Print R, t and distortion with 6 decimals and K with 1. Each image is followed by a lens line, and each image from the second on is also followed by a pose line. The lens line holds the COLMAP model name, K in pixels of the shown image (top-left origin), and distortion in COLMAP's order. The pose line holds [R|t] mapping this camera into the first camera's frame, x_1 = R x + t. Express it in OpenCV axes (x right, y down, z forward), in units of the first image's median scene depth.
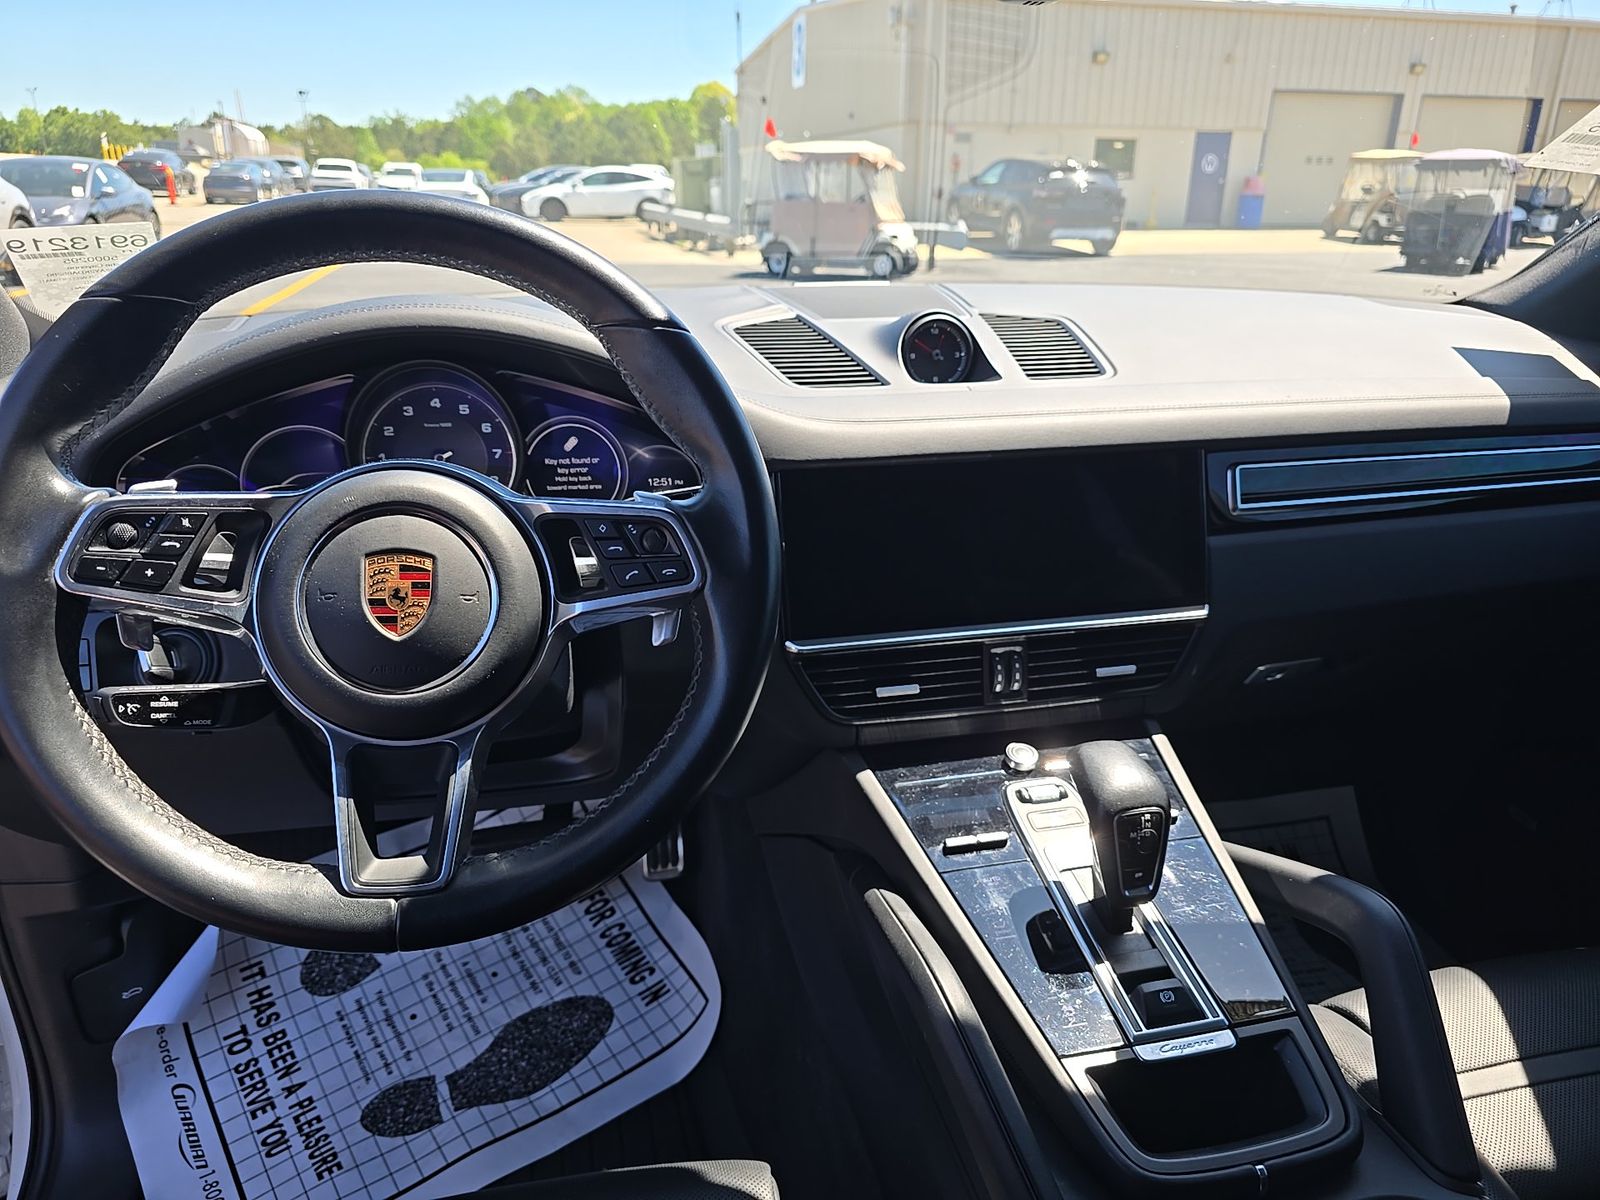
lens RADIAL K [[1071.0, 0, 799.5], [0, 1071.0, 625.0], [0, 0, 1]] dist [0.020675, -0.023970]
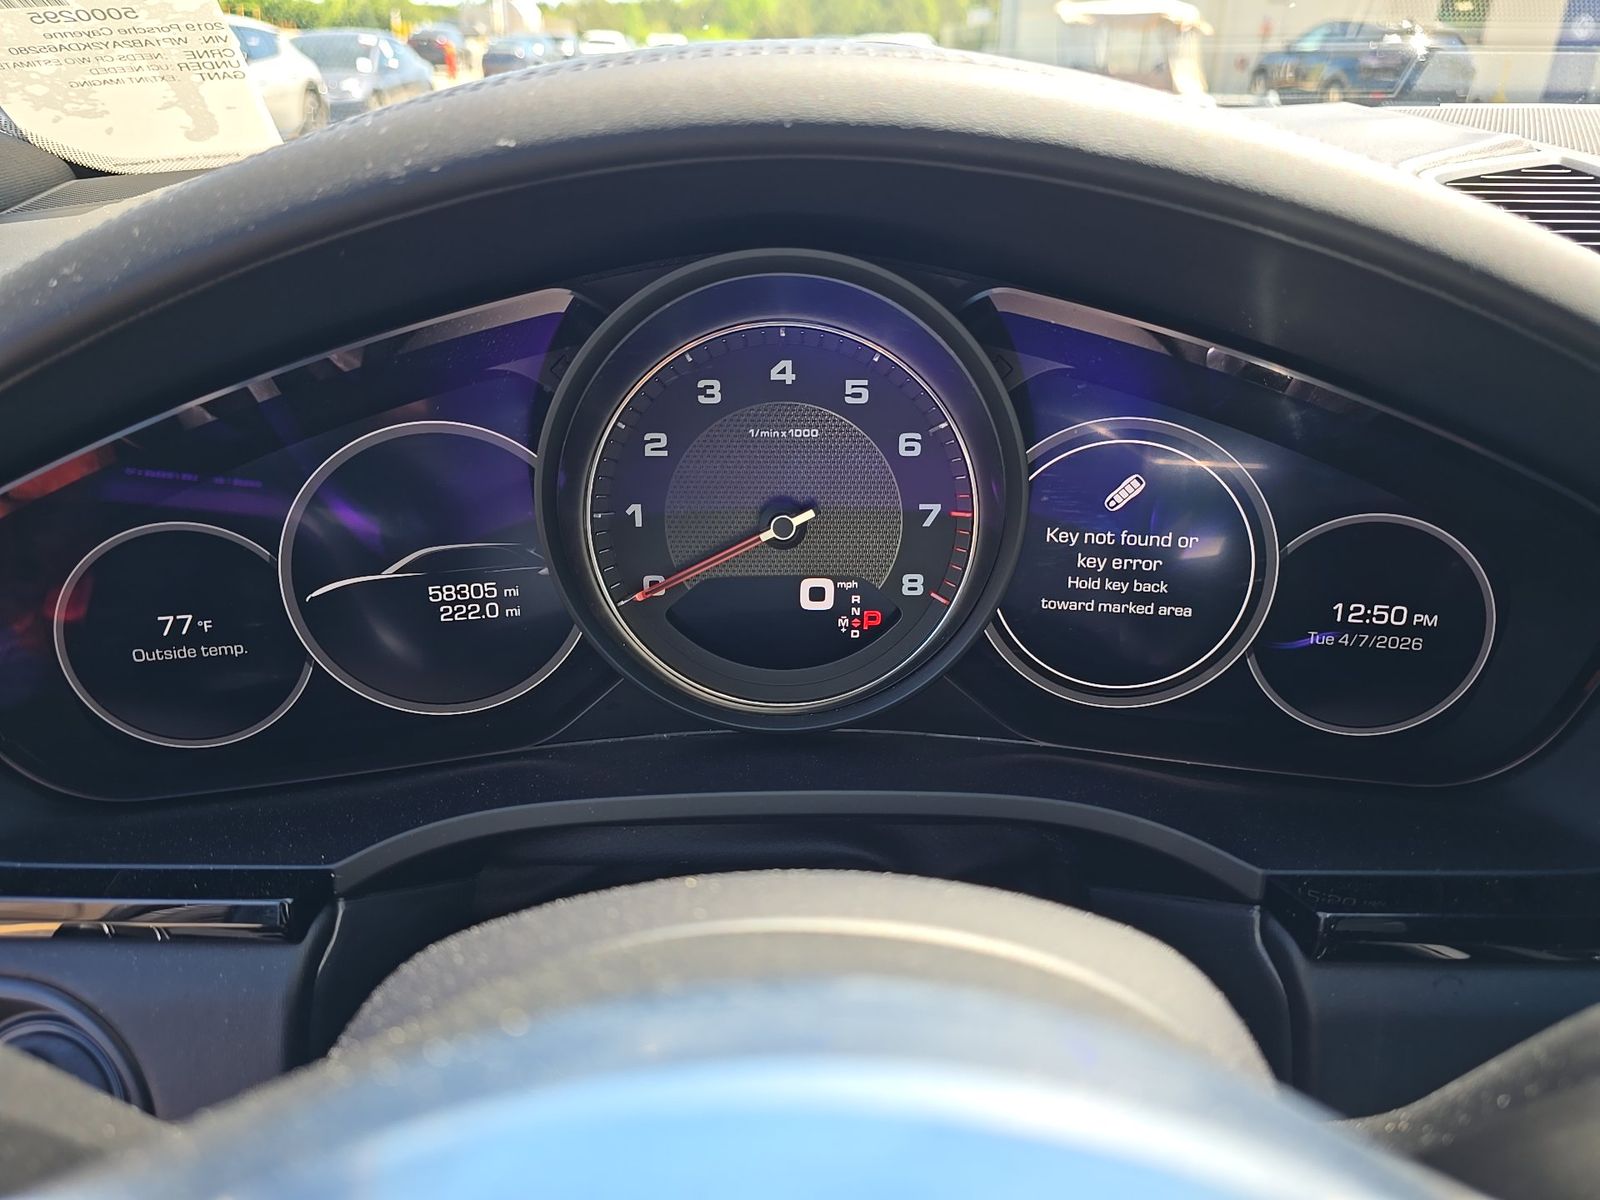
lens RADIAL K [[1070.1, 0, 794.8], [0, 1070.1, 601.5], [0, 0, 1]] dist [-0.002391, -0.002620]
pose [[0.975726, 0.091224, -0.199090, -0.245045], [-0.075444, 0.993480, 0.085472, -0.153846], [0.205589, -0.068377, 0.976247, 0.617653]]
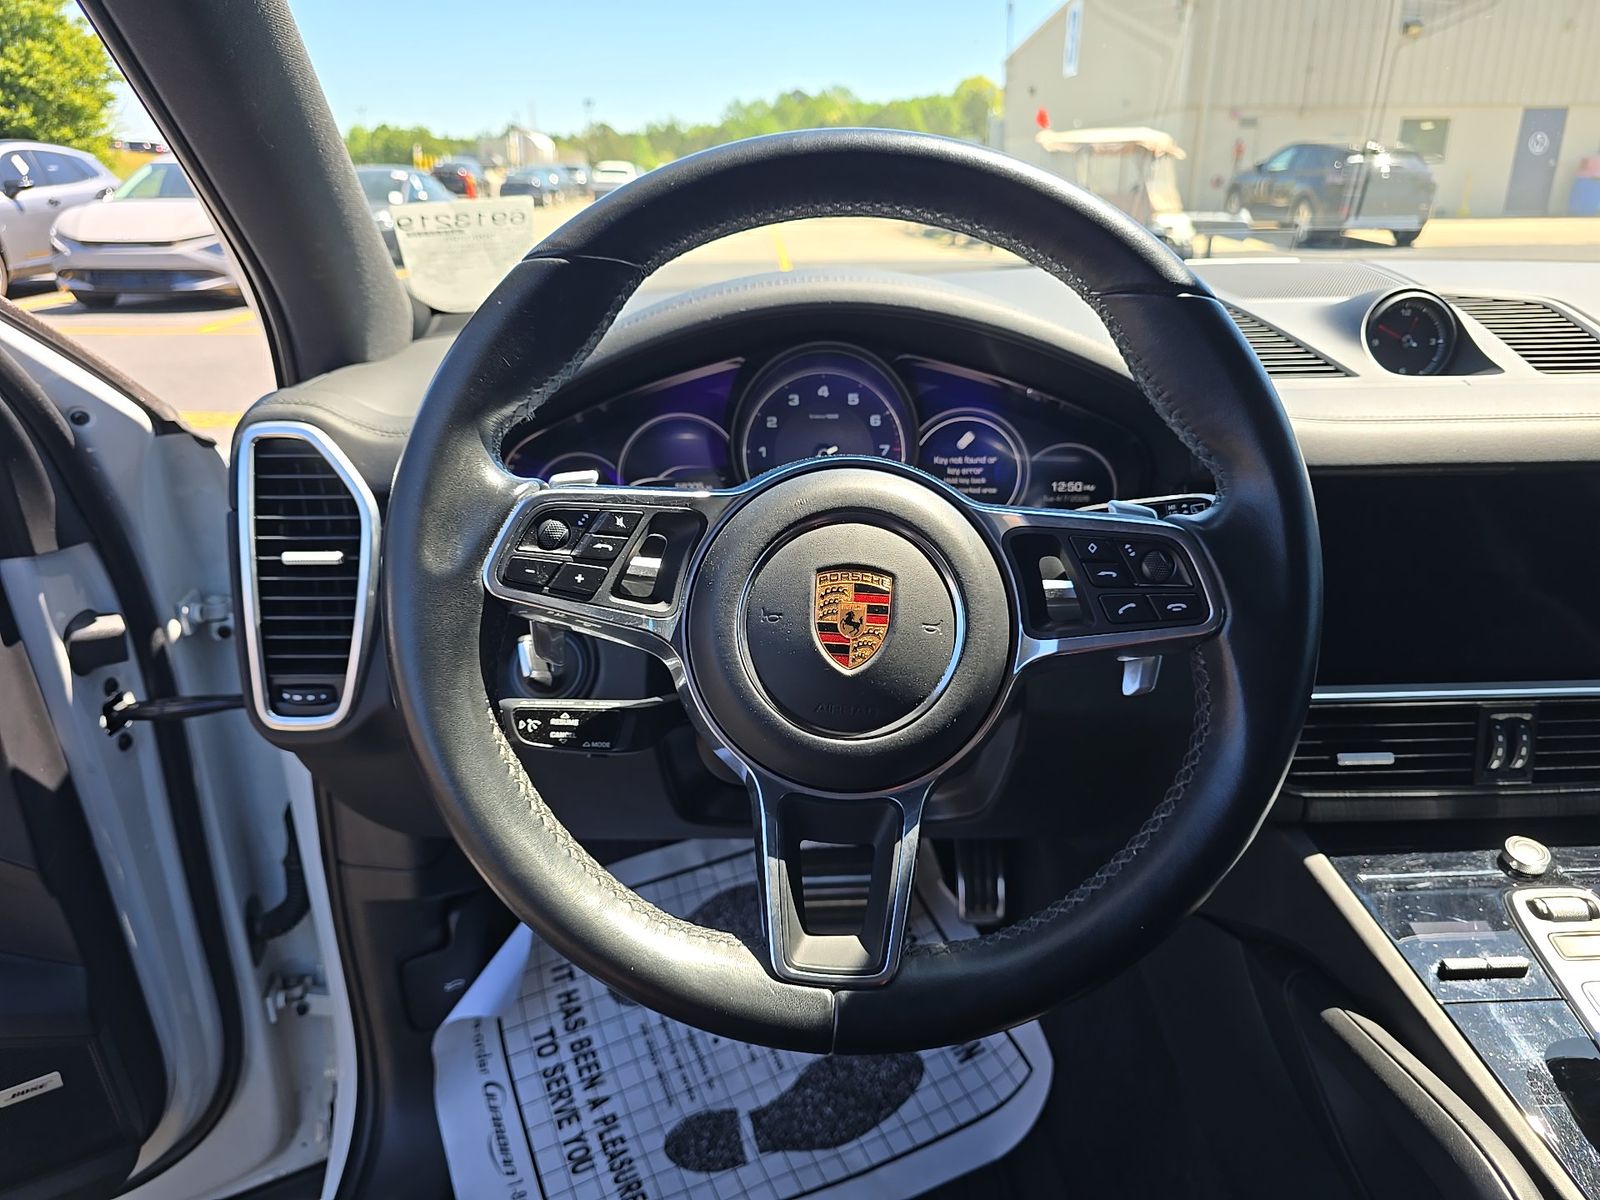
lens RADIAL K [[1071.0, 0, 799.5], [0, 1071.0, 625.0], [0, 0, 1]] dist [0.020675, -0.023970]
pose [[0.976430, 0.061669, -0.206839, -0.154367], [-0.061300, 0.998086, 0.008197, -0.018048], [0.206949, 0.004676, 0.978341, 0.119368]]
